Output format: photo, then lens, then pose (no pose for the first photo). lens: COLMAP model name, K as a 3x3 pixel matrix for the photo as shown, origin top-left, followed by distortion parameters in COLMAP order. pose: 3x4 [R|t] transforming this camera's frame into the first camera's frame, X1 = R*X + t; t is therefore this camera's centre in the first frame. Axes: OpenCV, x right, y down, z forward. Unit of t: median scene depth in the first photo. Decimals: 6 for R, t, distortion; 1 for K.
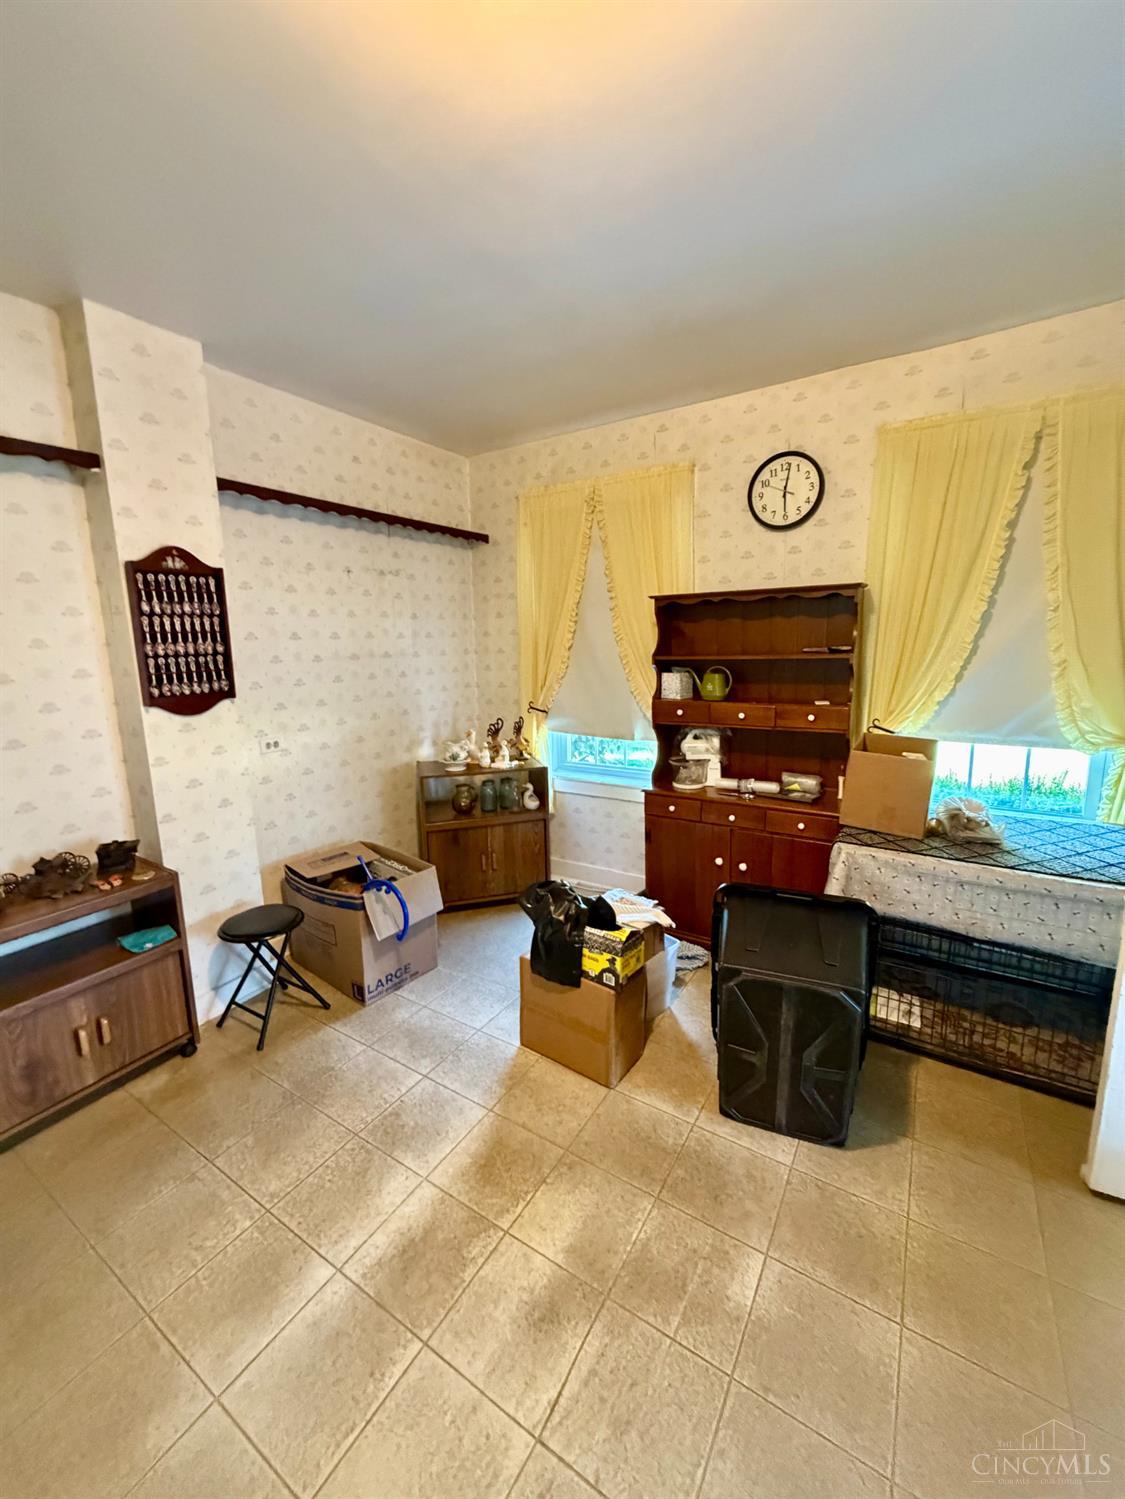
lens RADIAL K [[597.0, 0, 559.2], [0, 597.0, 744.0], [0, 0, 1]] dist [0.001205, -0.000170]
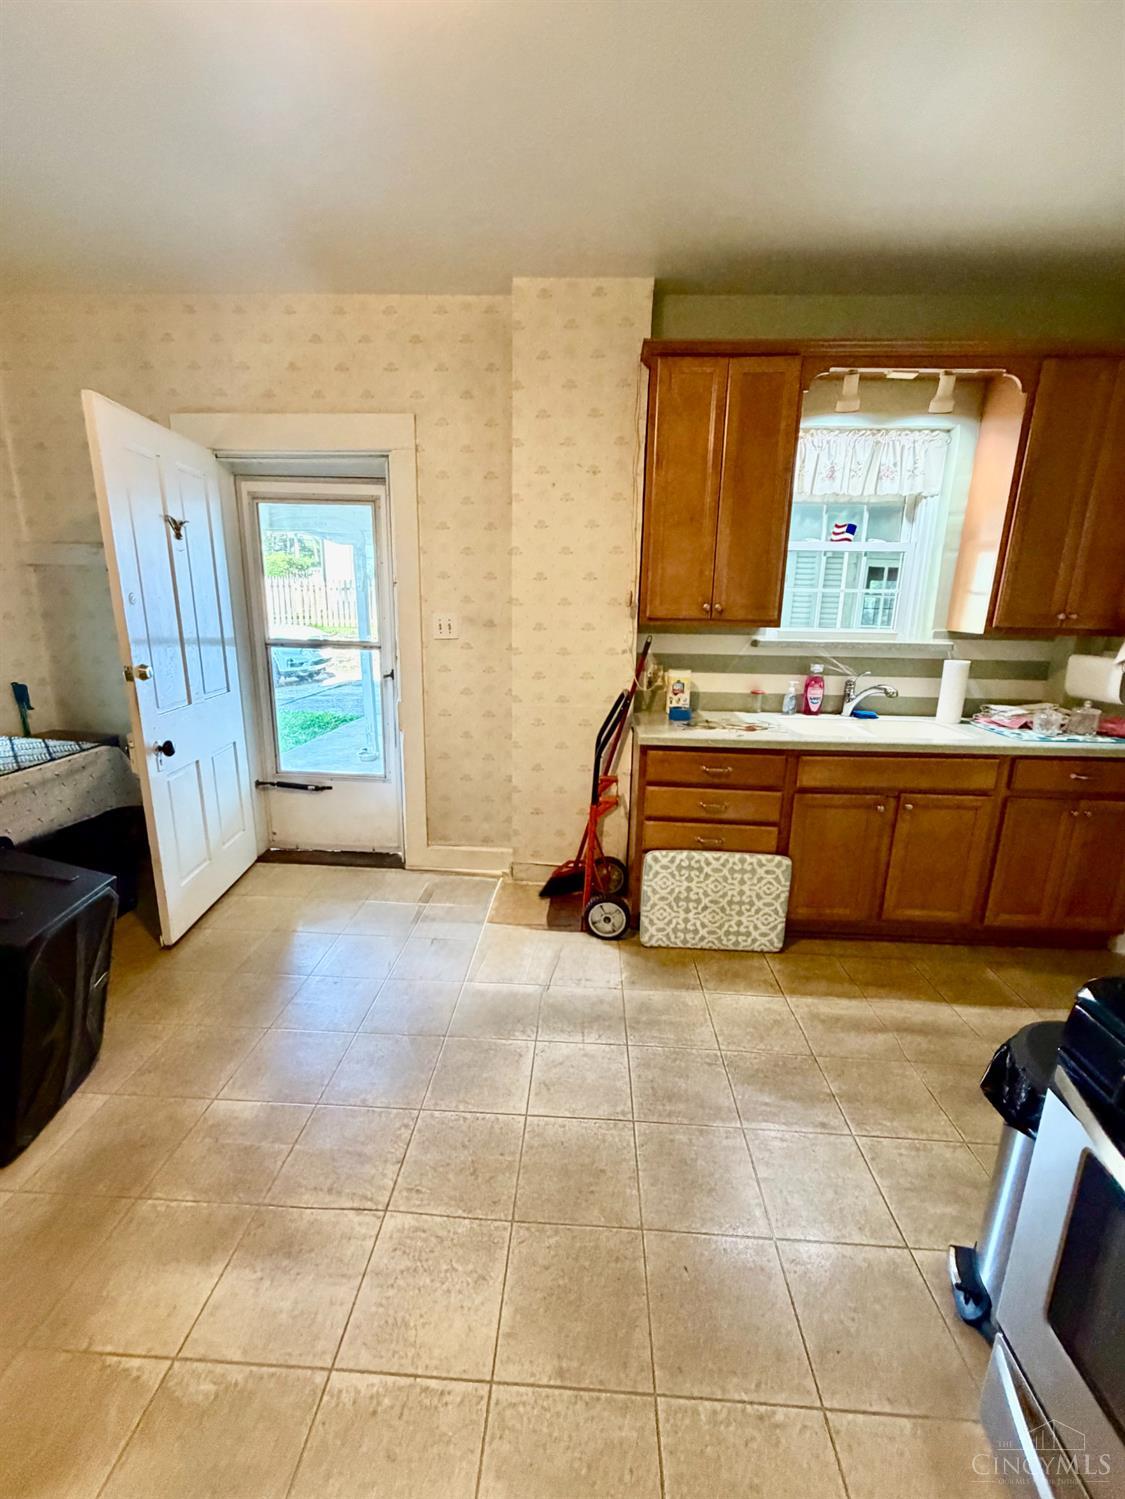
lens RADIAL K [[597.0, 0, 559.2], [0, 597.0, 744.0], [0, 0, 1]] dist [0.001205, -0.000170]
pose [[-0.486601, -0.187664, 0.853230, -0.944601], [0.141727, 0.946761, 0.289063, -0.019569], [-0.862052, 0.261584, -0.434098, 0.875383]]
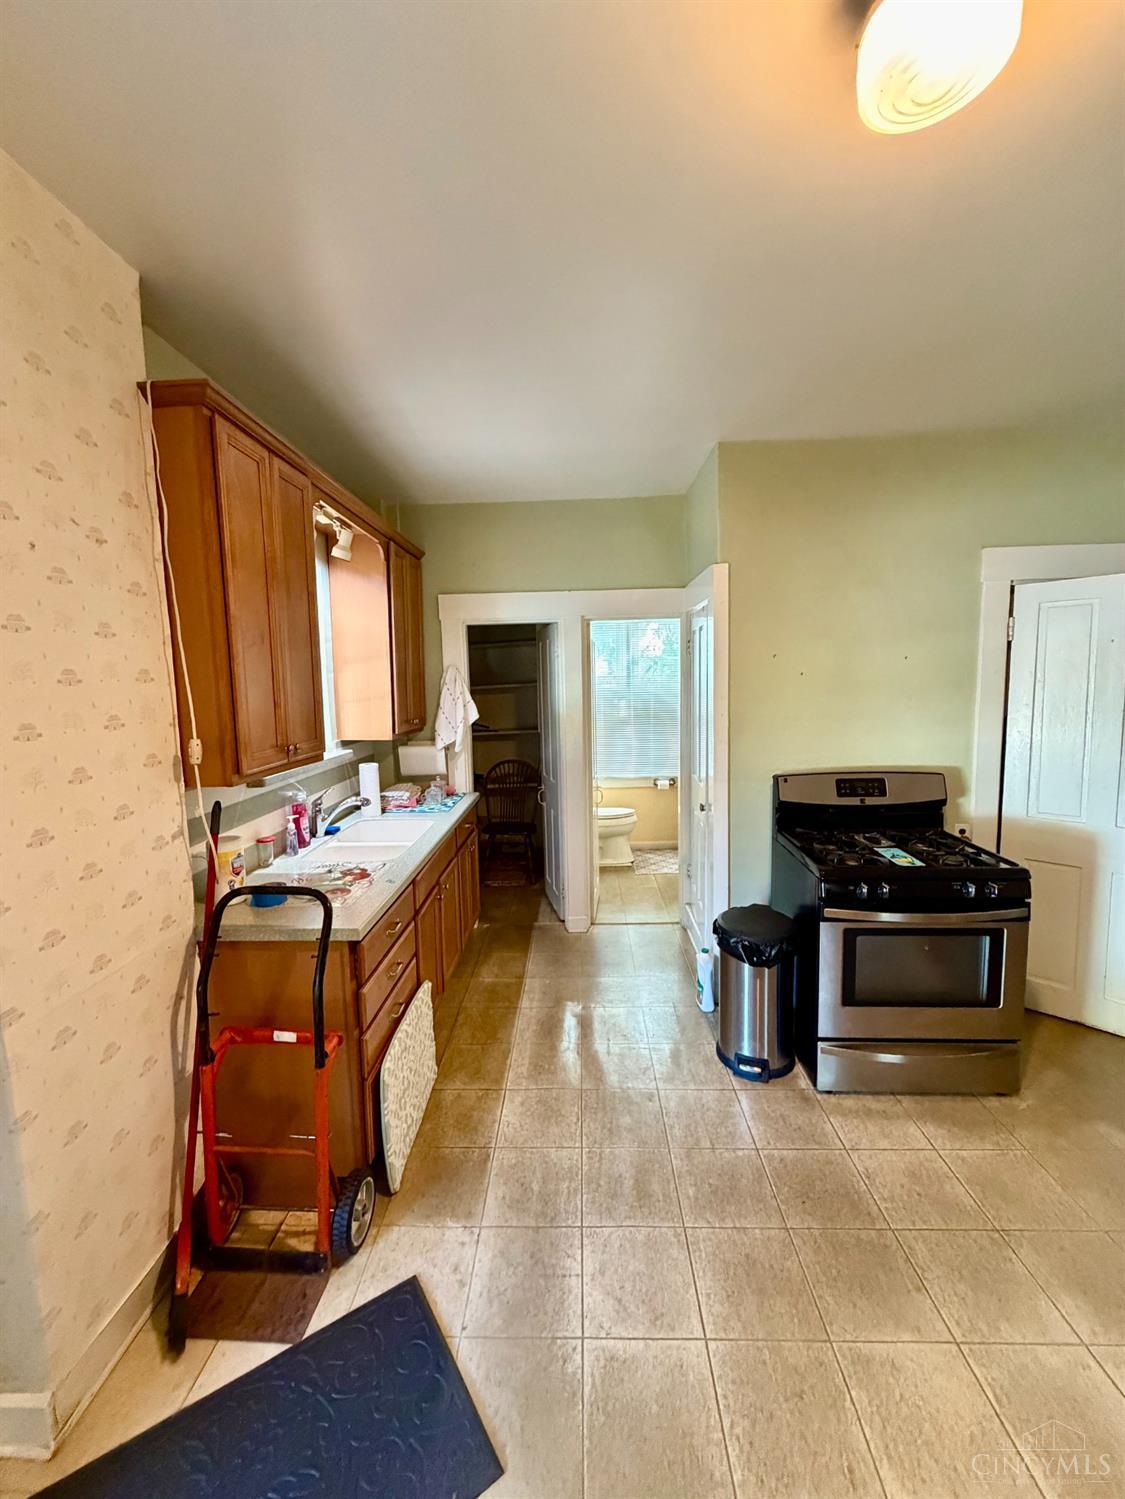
lens RADIAL K [[597.0, 0, 559.2], [0, 597.0, 744.0], [0, 0, 1]] dist [0.001205, -0.000170]
pose [[-0.865321, 0.094361, -0.492255, 0.719294], [-0.044606, 0.963724, 0.263149, -0.252521], [0.499229, 0.249666, -0.829721, 1.099050]]
